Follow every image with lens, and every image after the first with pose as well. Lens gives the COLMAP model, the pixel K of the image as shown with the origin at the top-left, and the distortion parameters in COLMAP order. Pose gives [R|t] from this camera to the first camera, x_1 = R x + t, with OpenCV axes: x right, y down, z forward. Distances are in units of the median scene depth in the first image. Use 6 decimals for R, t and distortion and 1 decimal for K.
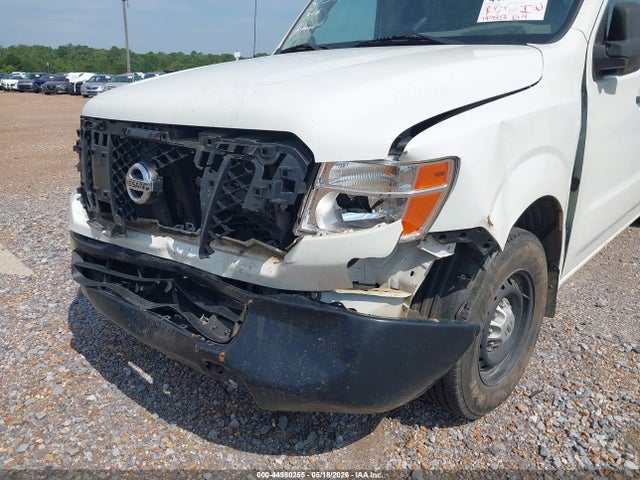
lens RADIAL K [[505.5, 0, 317.7], [0, 505.5, 242.8], [0, 0, 1]] dist [0.052556, -0.064016]
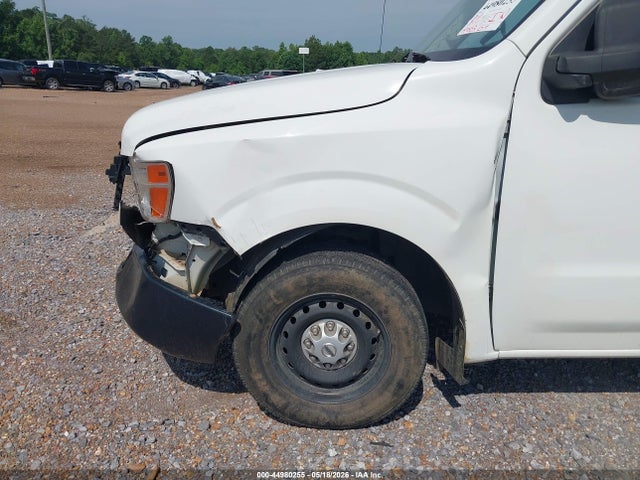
lens RADIAL K [[505.5, 0, 315.6], [0, 505.5, 242.1], [0, 0, 1]] dist [0.052556, -0.064016]
pose [[0.668543, 0.221360, -0.709965, 1.060142], [-0.228641, 0.969614, 0.087015, -0.122731], [0.707654, 0.104154, 0.698841, 0.283270]]
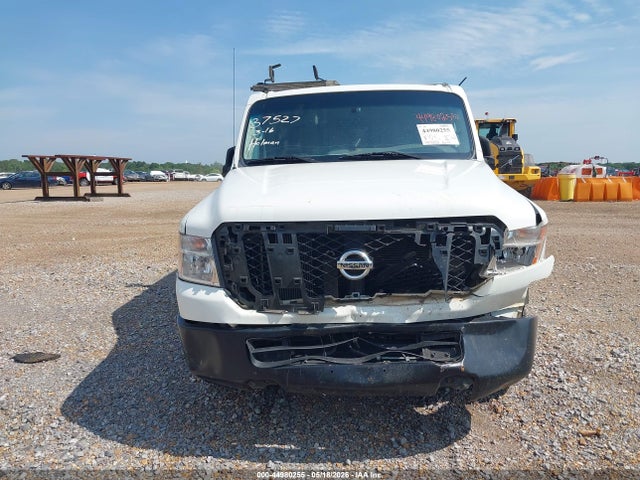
lens RADIAL K [[505.5, 0, 315.2], [0, 505.5, 239.2], [0, 0, 1]] dist [0.052556, -0.064016]
pose [[0.802863, -0.104720, 0.586894, -1.125699], [0.204092, 0.973246, -0.105538, -0.058459], [-0.560140, 0.204513, 0.802756, -0.026175]]
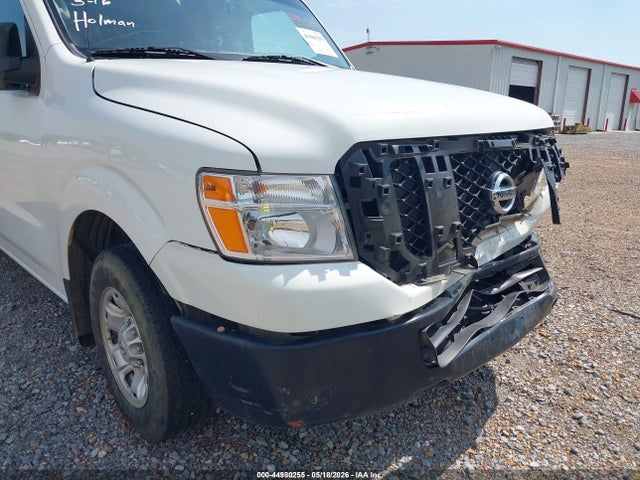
lens RADIAL K [[505.5, 0, 320.9], [0, 505.5, 241.9], [0, 0, 1]] dist [0.052556, -0.064016]
pose [[0.064276, -0.250581, 0.965960, -1.272600], [0.295874, 0.929224, 0.221363, -0.331291], [-0.953062, 0.271574, 0.133867, 1.147298]]
